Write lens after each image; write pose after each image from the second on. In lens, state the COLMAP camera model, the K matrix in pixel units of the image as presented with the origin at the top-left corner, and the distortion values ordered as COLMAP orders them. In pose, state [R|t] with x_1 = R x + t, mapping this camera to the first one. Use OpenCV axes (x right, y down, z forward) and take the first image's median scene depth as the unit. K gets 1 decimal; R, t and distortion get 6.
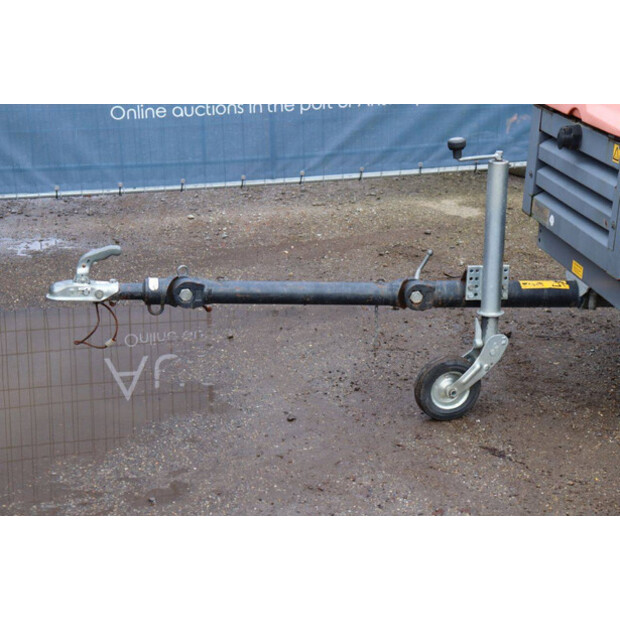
lens RADIAL K [[1322.2, 0, 311.2], [0, 1322.2, 310.0], [0, 0, 1]] dist [0.412145, 0.000000]
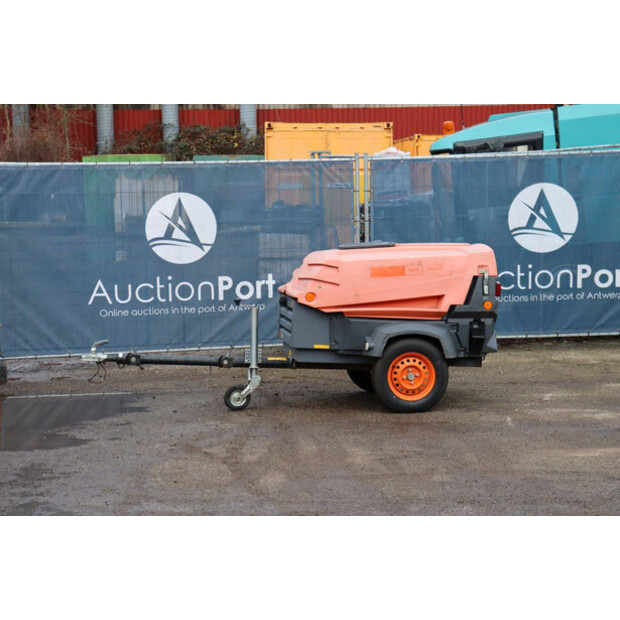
lens RADIAL K [[1426.7, 0, 312.3], [0, 1426.7, 311.8], [0, 0, 1]] dist [0.454603, 0.000000]
pose [[0.999809, 0.002373, 0.019415, 0.193139], [0.001783, 0.977429, -0.211255, 0.477055], [-0.019478, 0.211250, 0.977238, -1.704359]]
